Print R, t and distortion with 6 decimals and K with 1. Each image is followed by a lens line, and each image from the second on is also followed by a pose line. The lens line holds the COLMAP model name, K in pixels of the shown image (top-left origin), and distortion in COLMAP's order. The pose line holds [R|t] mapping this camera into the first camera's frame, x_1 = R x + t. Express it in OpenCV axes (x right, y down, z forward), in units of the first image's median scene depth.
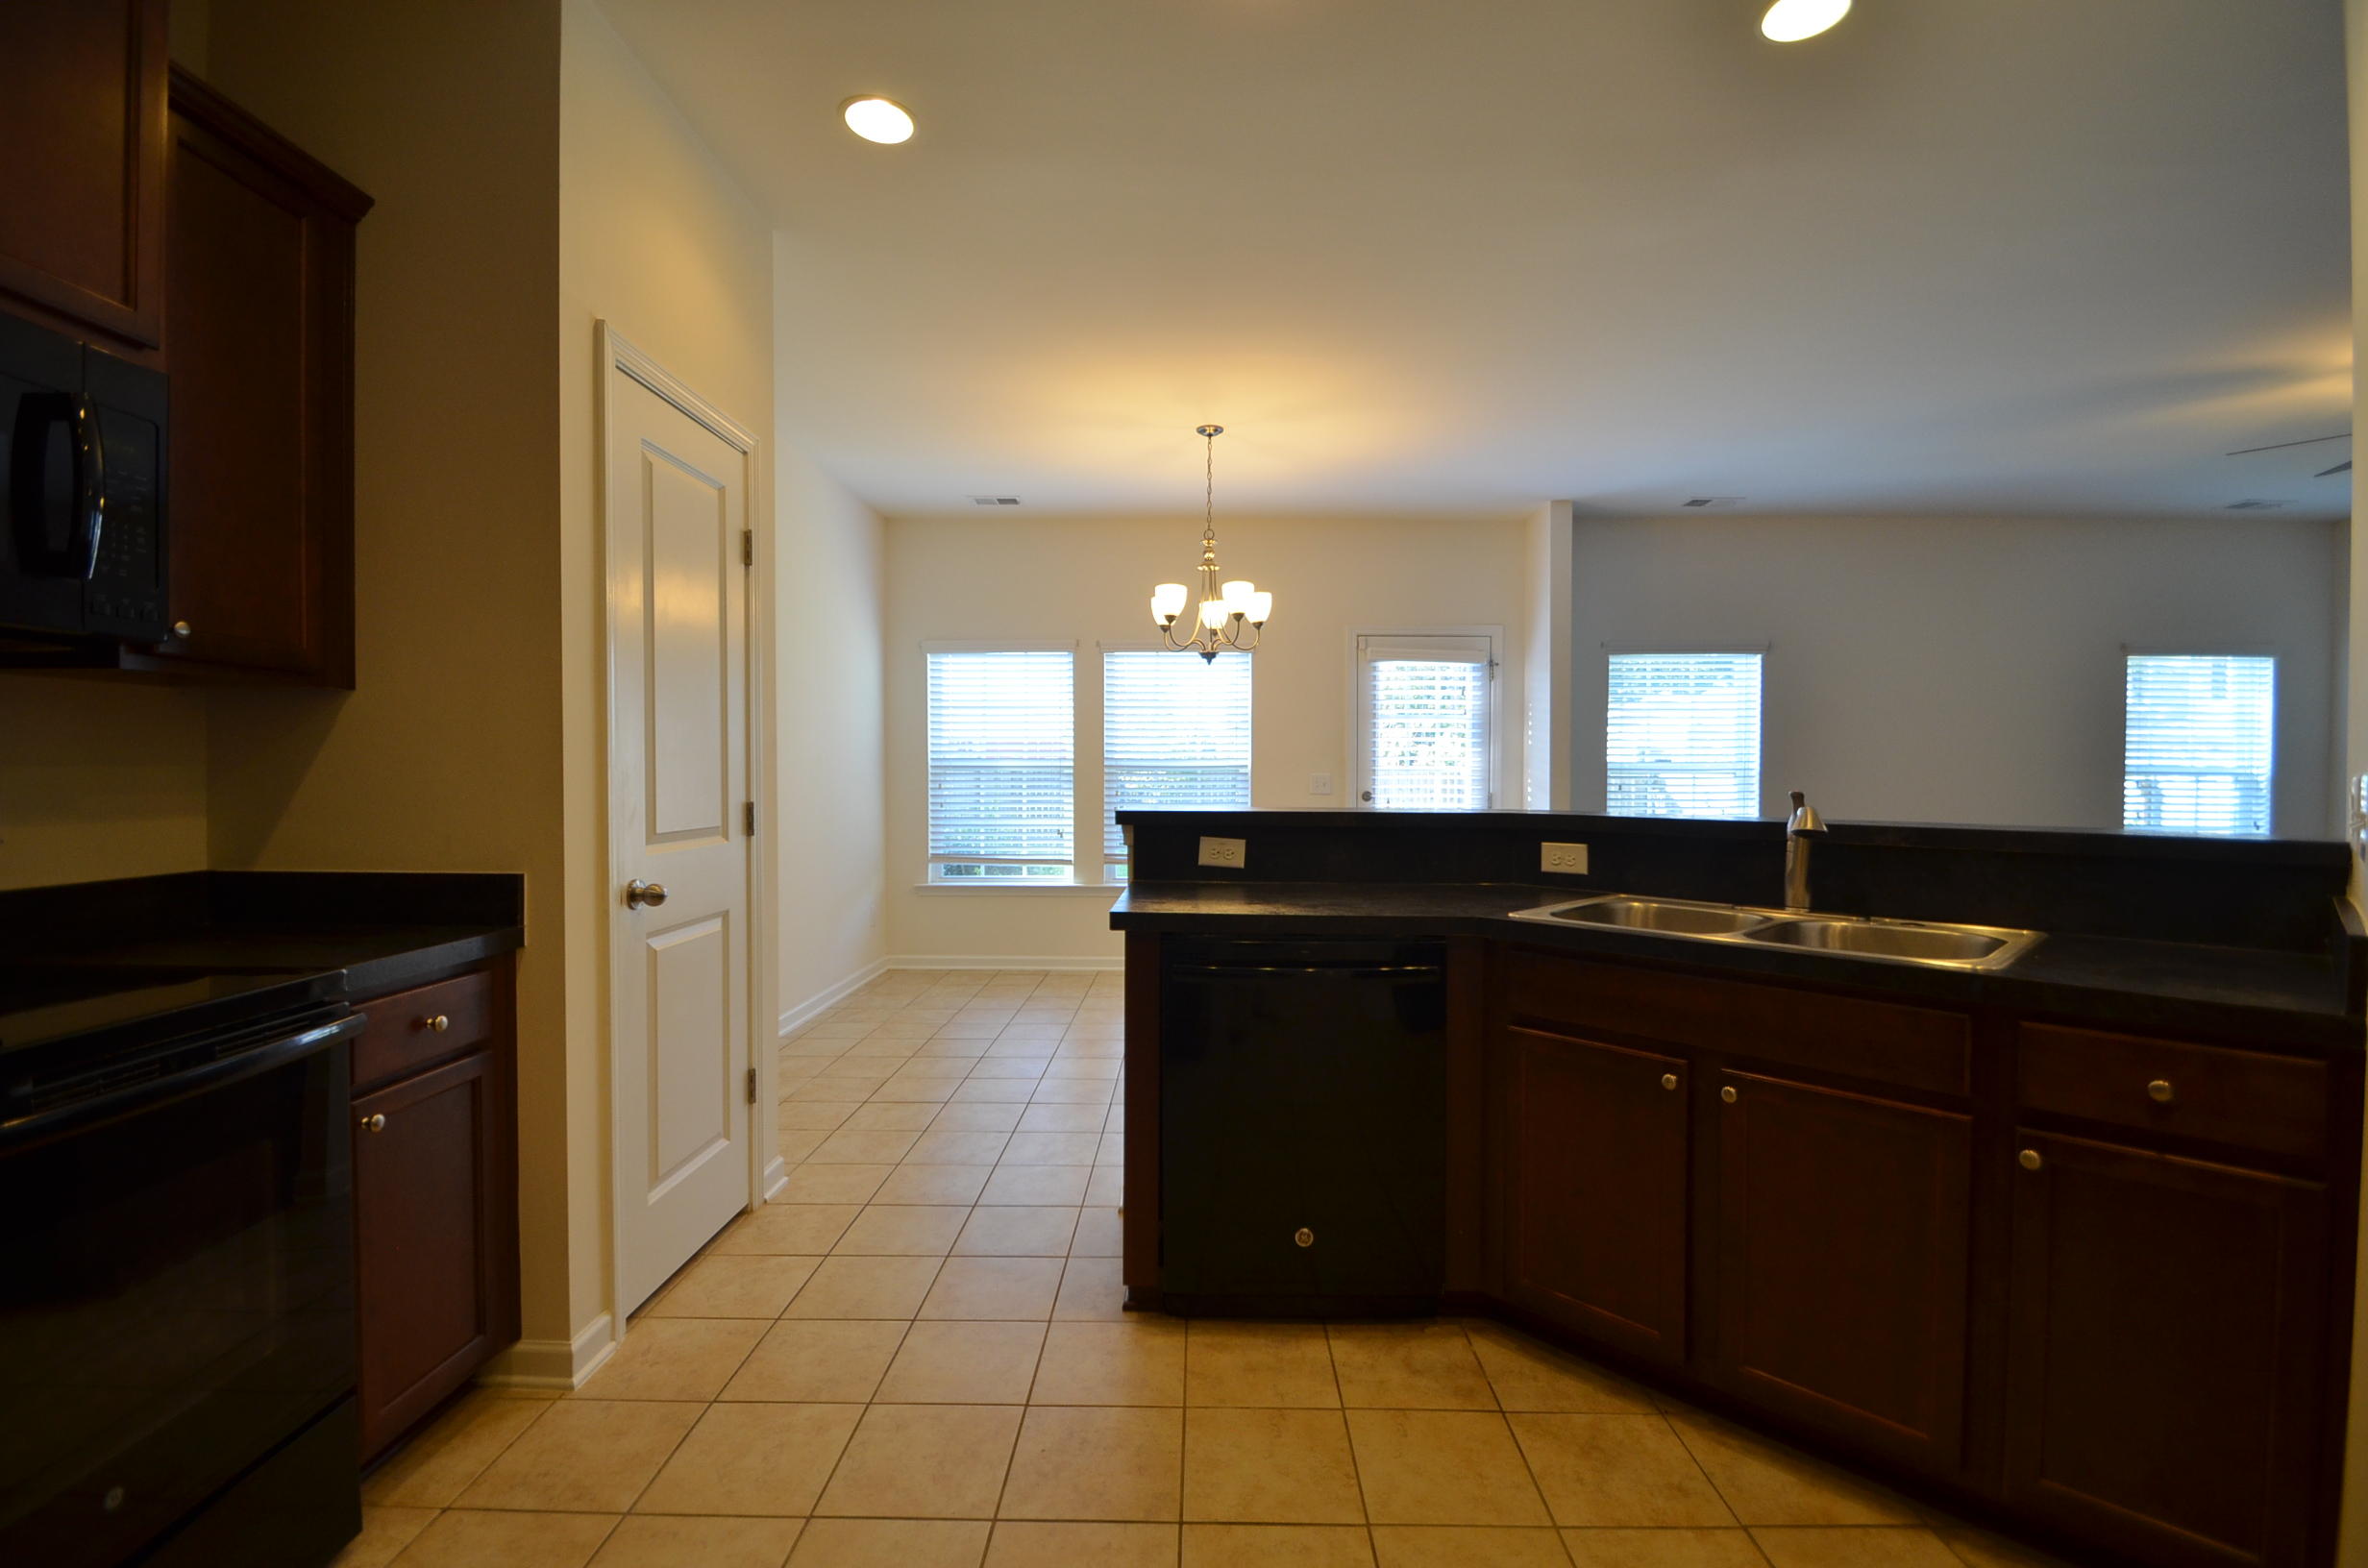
lens RADIAL K [[1029.9, 0, 1187.0], [0, 1029.9, 795.7], [0, 0, 1]] dist [0.007625, -0.010829]
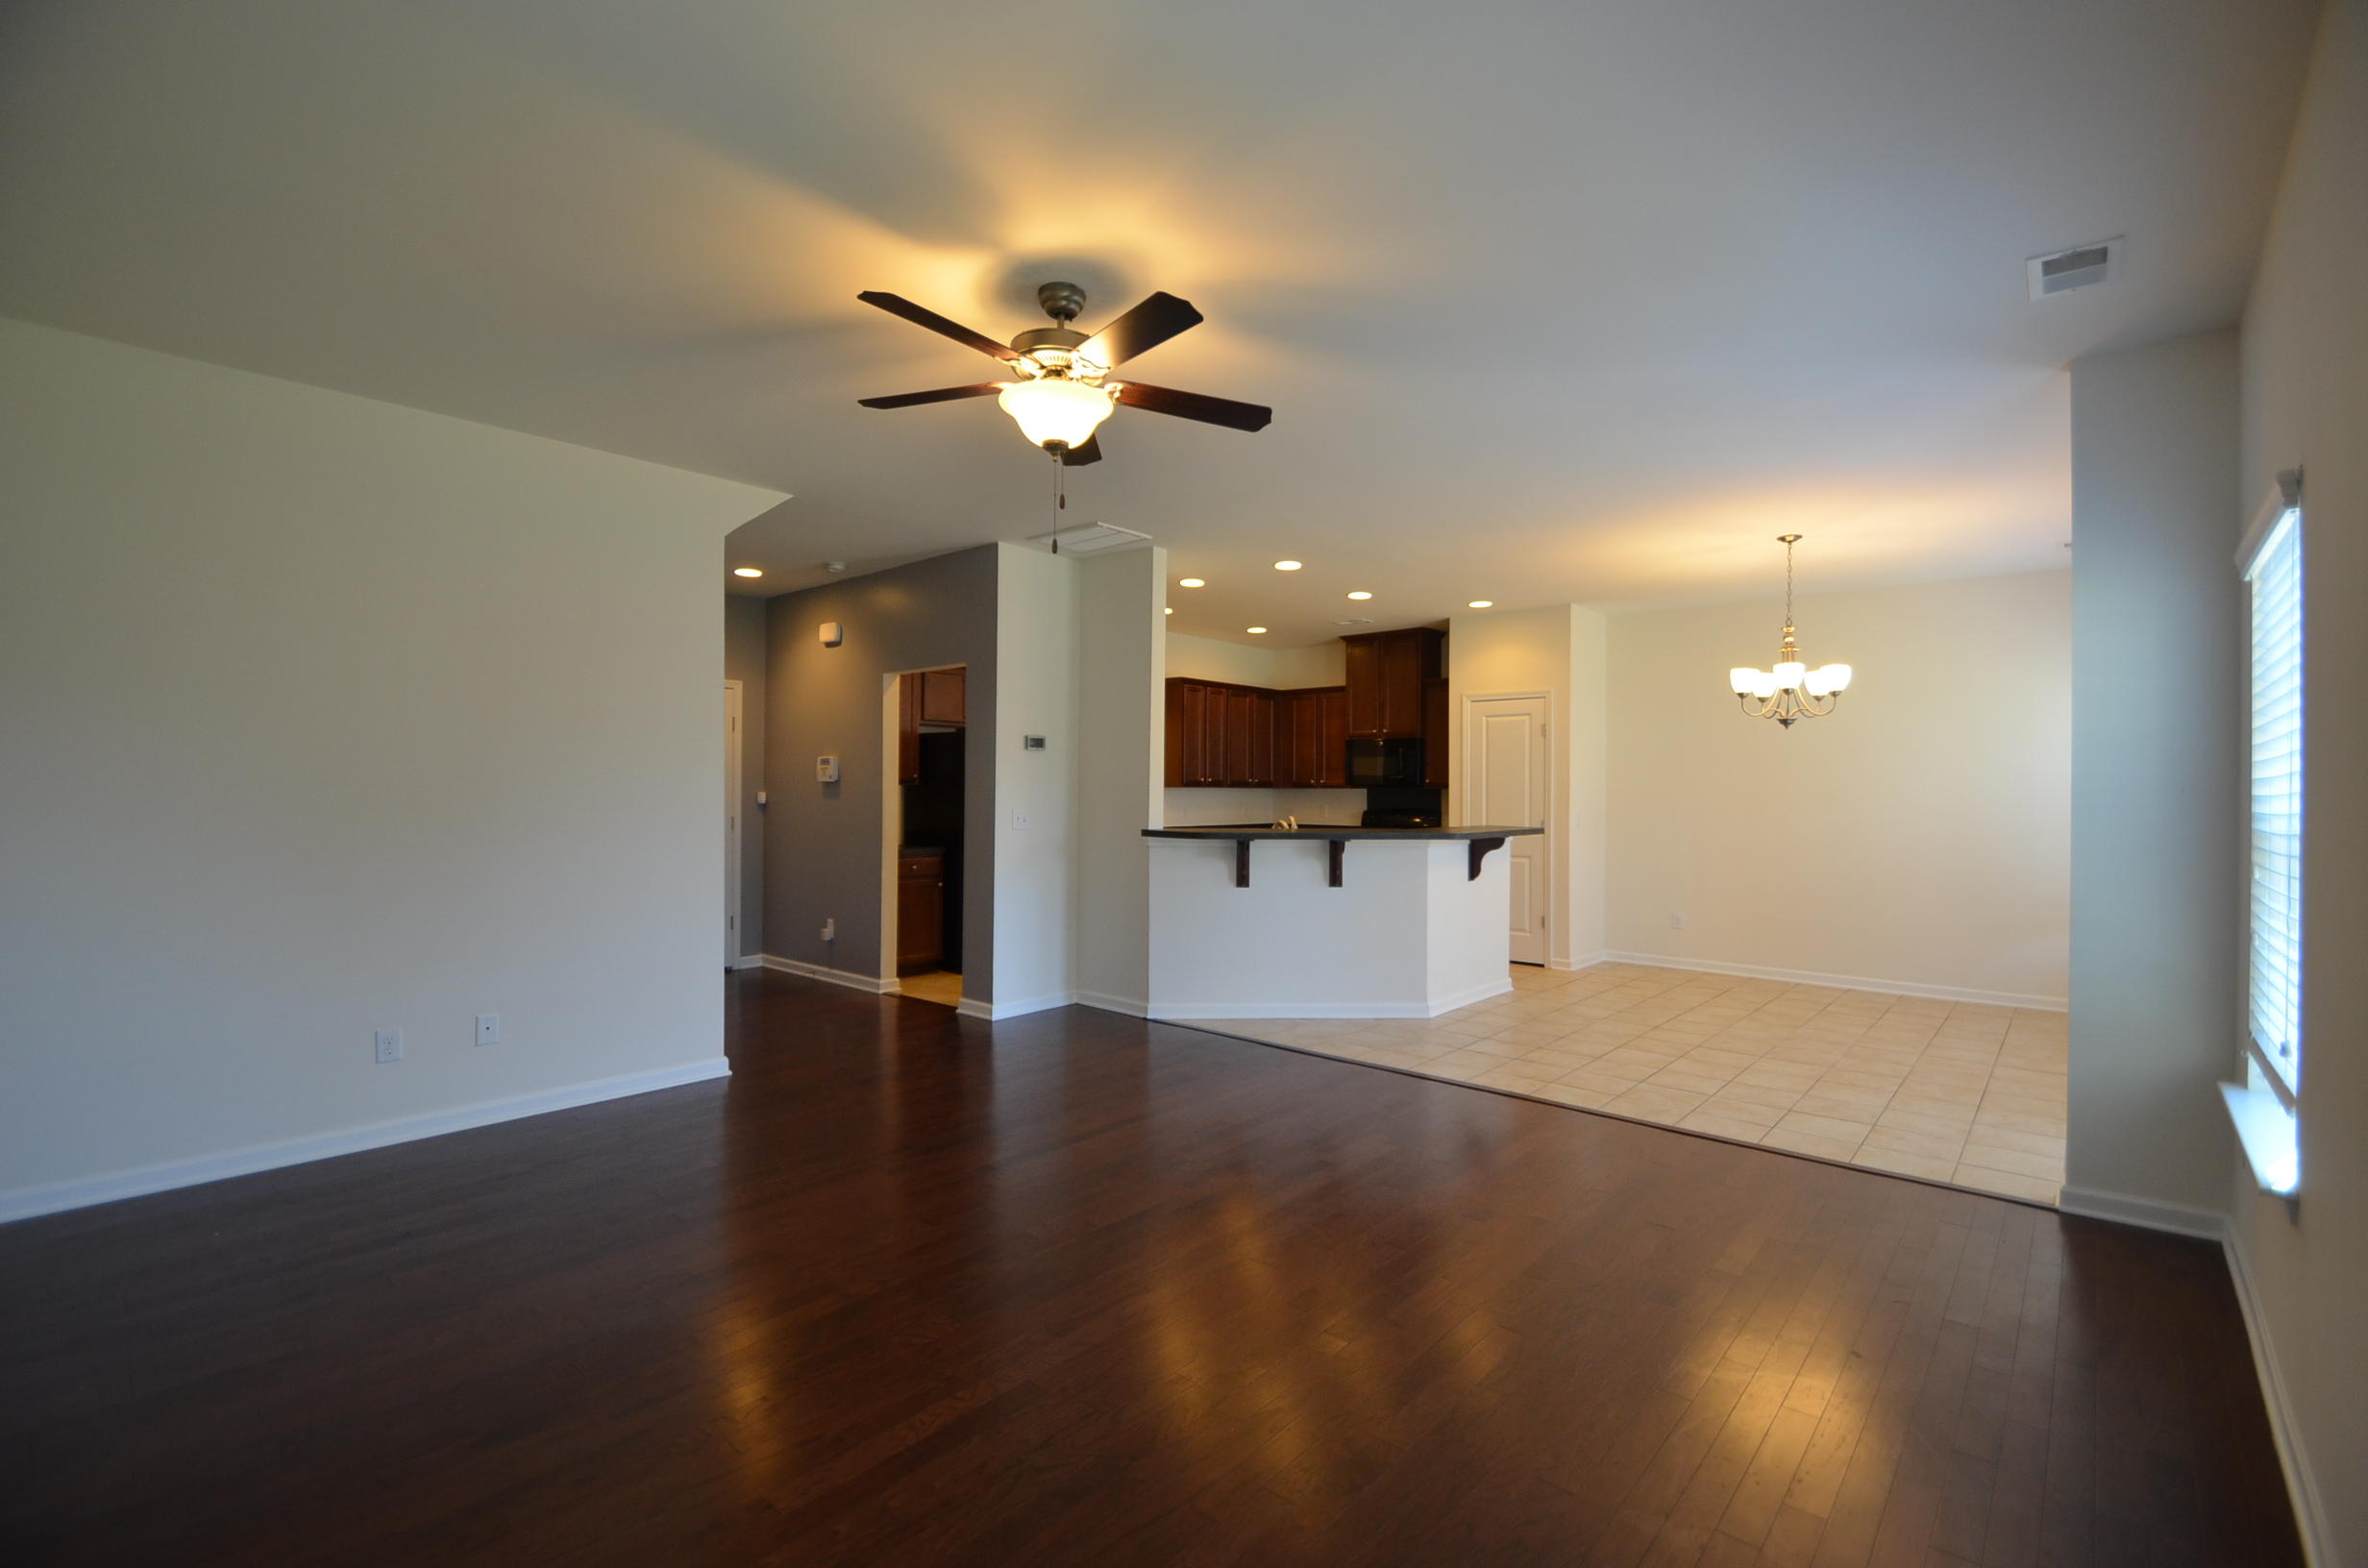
lens RADIAL K [[1029.9, 0, 1191.6], [0, 1029.9, 791.2], [0, 0, 1]] dist [0.007625, -0.010829]
pose [[-0.644437, -0.008646, -0.764609, 2.340994], [-0.026604, 0.999584, 0.011119, -0.077990], [0.764195, 0.027507, -0.644399, 2.067463]]
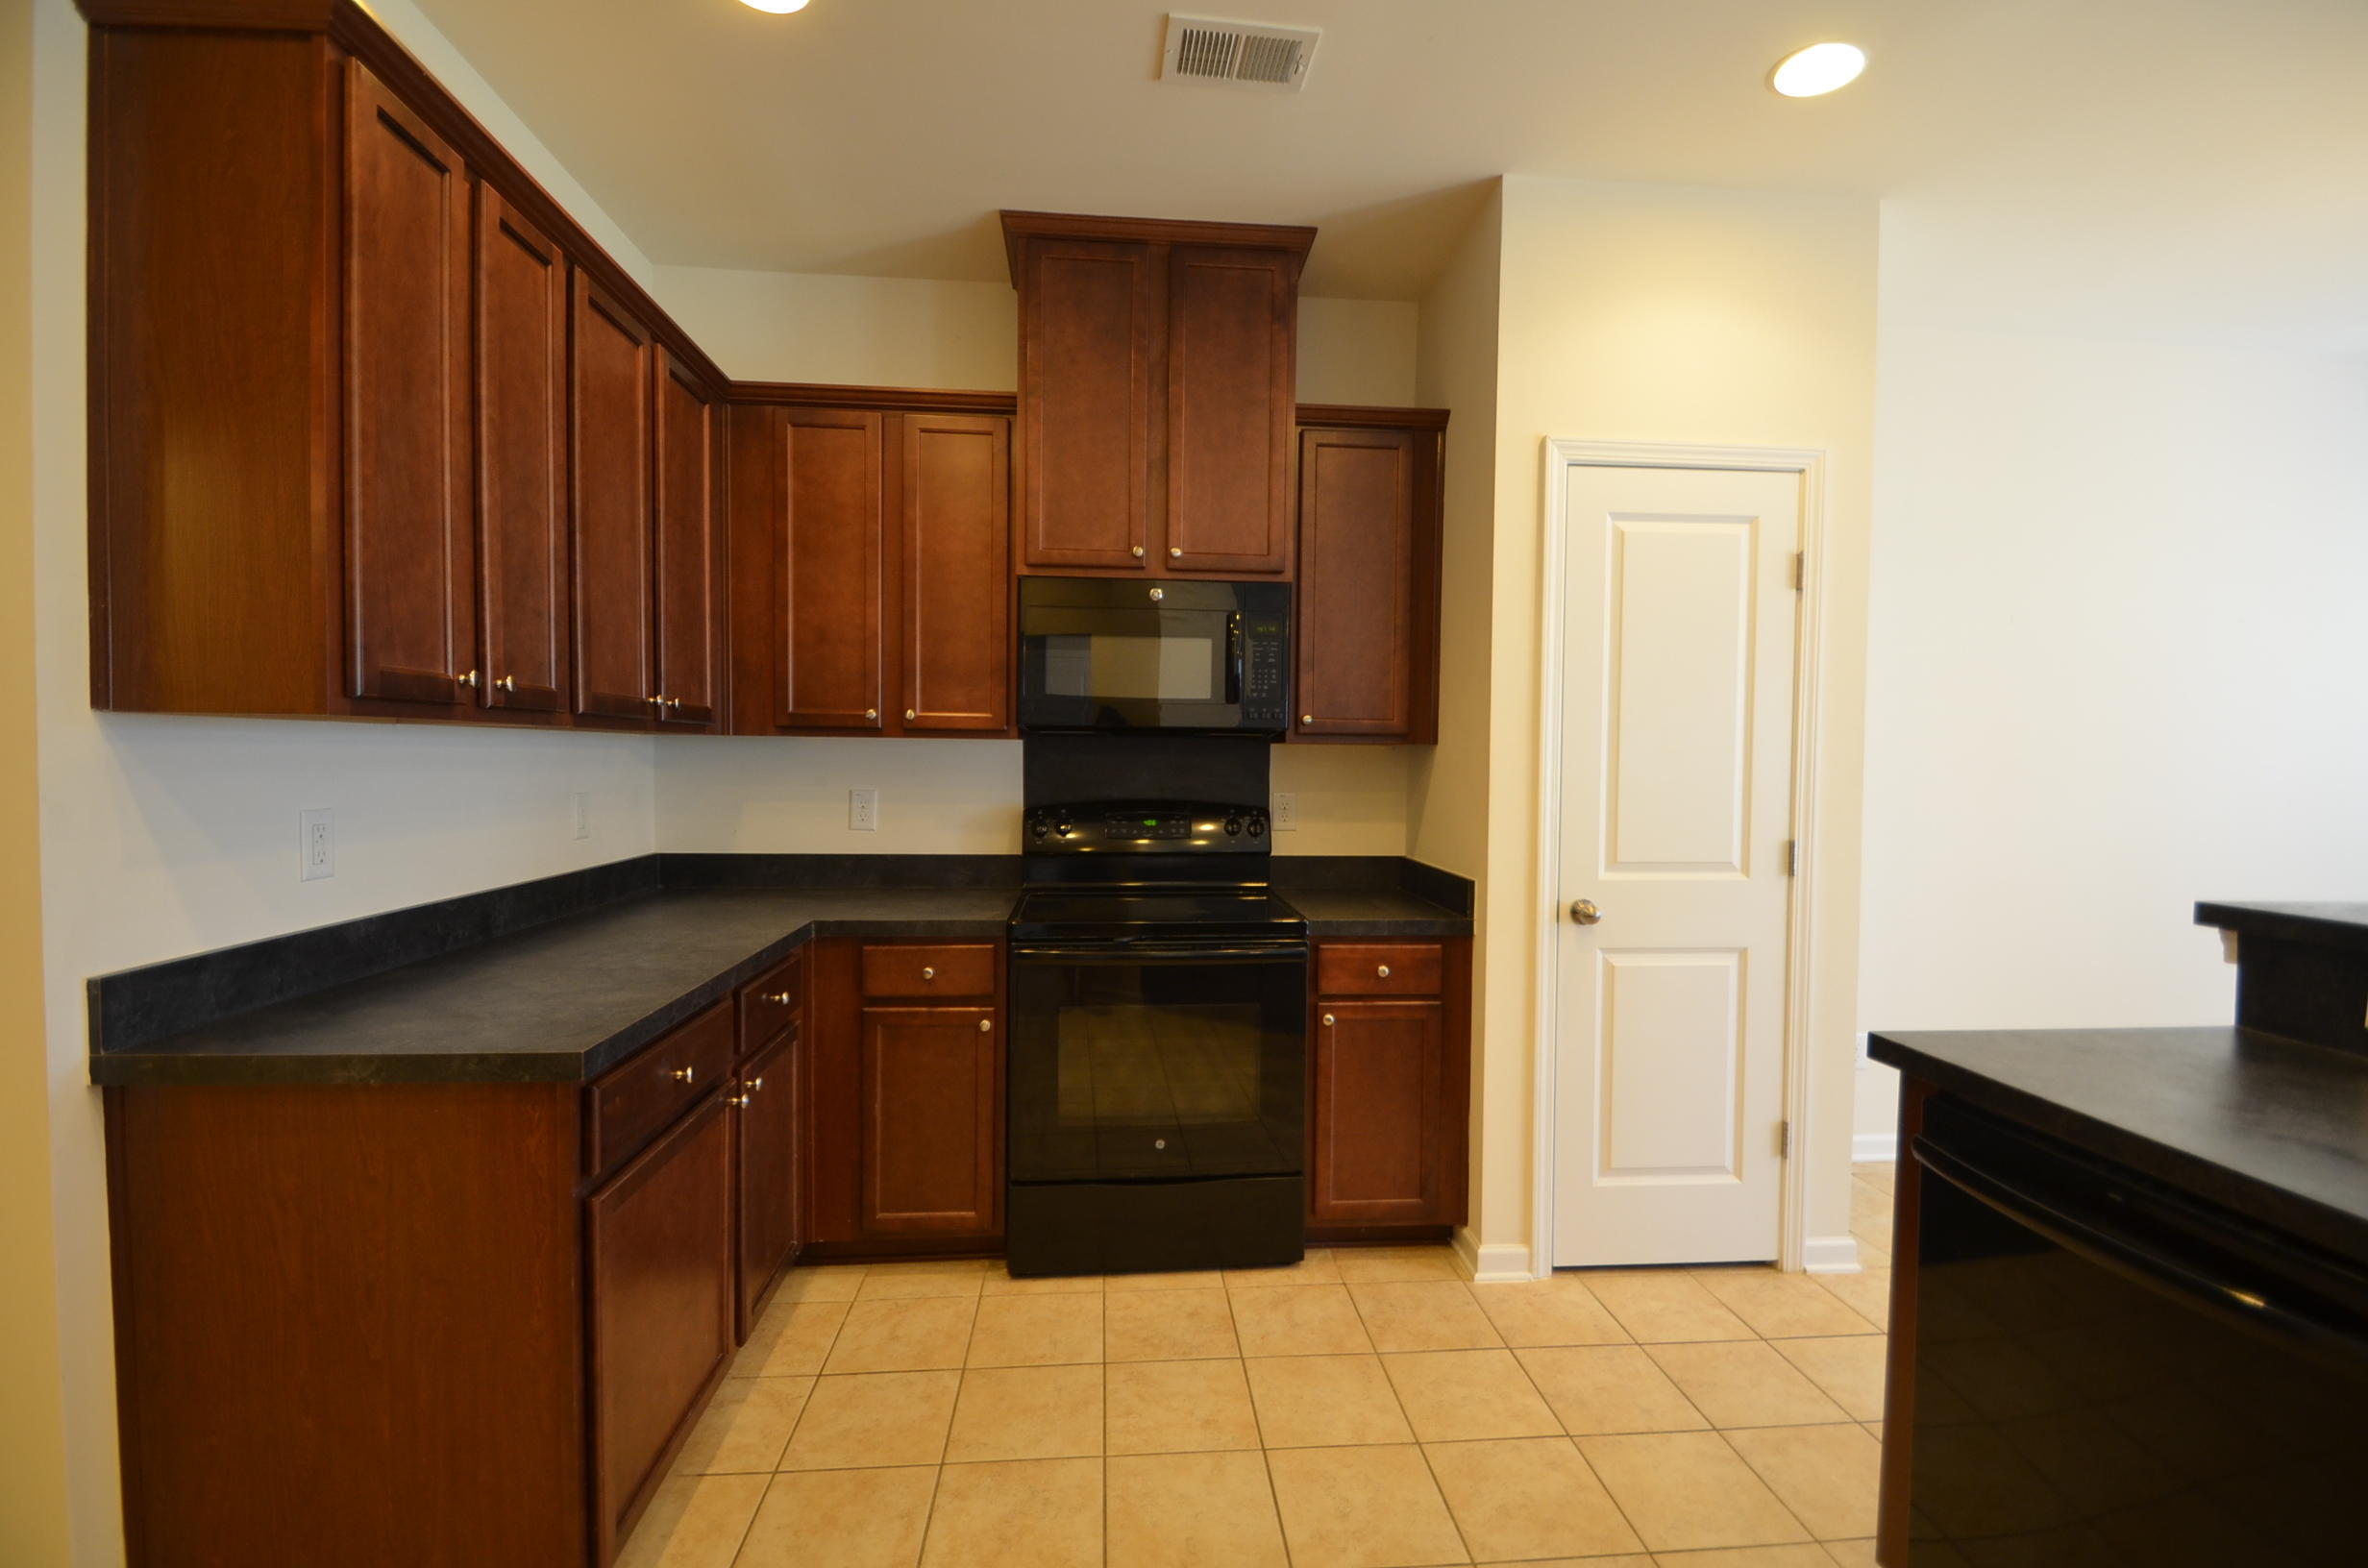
lens RADIAL K [[1029.9, 0, 1187.6], [0, 1029.9, 790.2], [0, 0, 1]] dist [0.007625, -0.010829]
pose [[0.094732, 0.029127, -0.995077, 0.461599], [-0.034613, 0.999064, 0.025949, -0.045008], [0.994901, 0.031984, 0.095651, 0.355576]]
